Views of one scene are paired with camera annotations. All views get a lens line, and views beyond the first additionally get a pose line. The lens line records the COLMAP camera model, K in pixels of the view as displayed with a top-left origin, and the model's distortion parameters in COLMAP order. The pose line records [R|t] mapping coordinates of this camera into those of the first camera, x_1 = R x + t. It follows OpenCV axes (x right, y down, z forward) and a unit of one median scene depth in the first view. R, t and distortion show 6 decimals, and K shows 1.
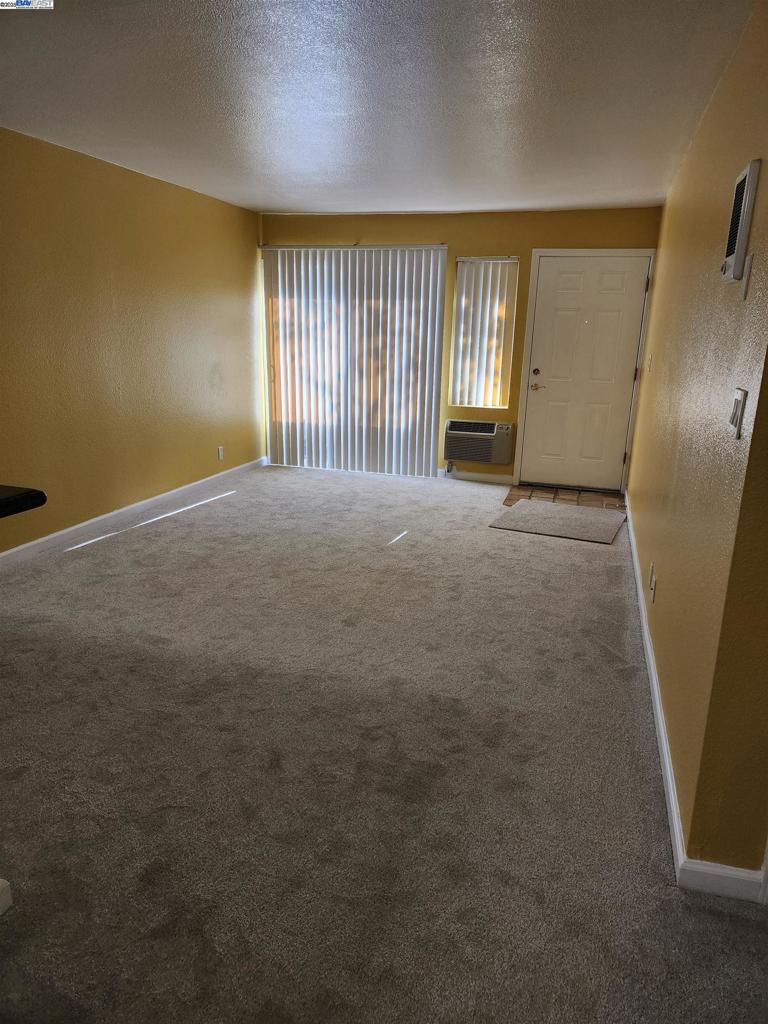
lens RADIAL K [[645.7, 0, 384.0], [0, 645.7, 512.0], [0, 0, 1]] dist [0.028338, -0.002708]
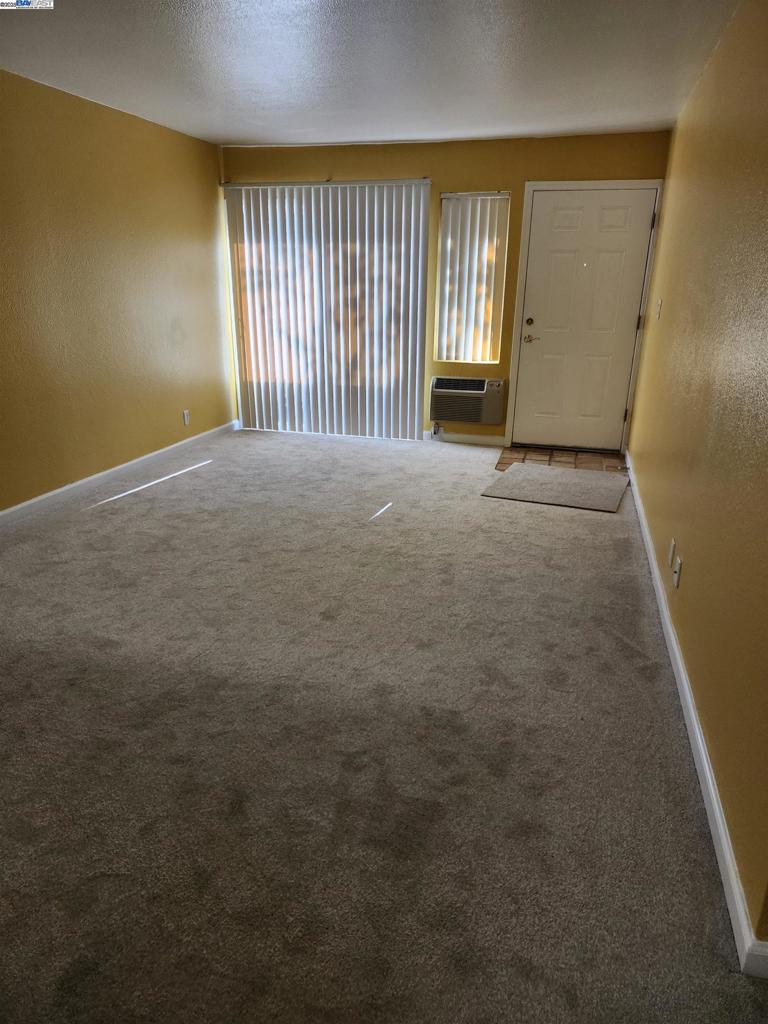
lens RADIAL K [[645.7, 0, 384.0], [0, 645.7, 512.0], [0, 0, 1]] dist [0.028338, -0.002708]
pose [[0.999477, -0.022062, 0.023652, 0.003479], [0.020460, 0.997612, 0.065967, -0.019213], [-0.025051, -0.065449, 0.997541, 0.106954]]
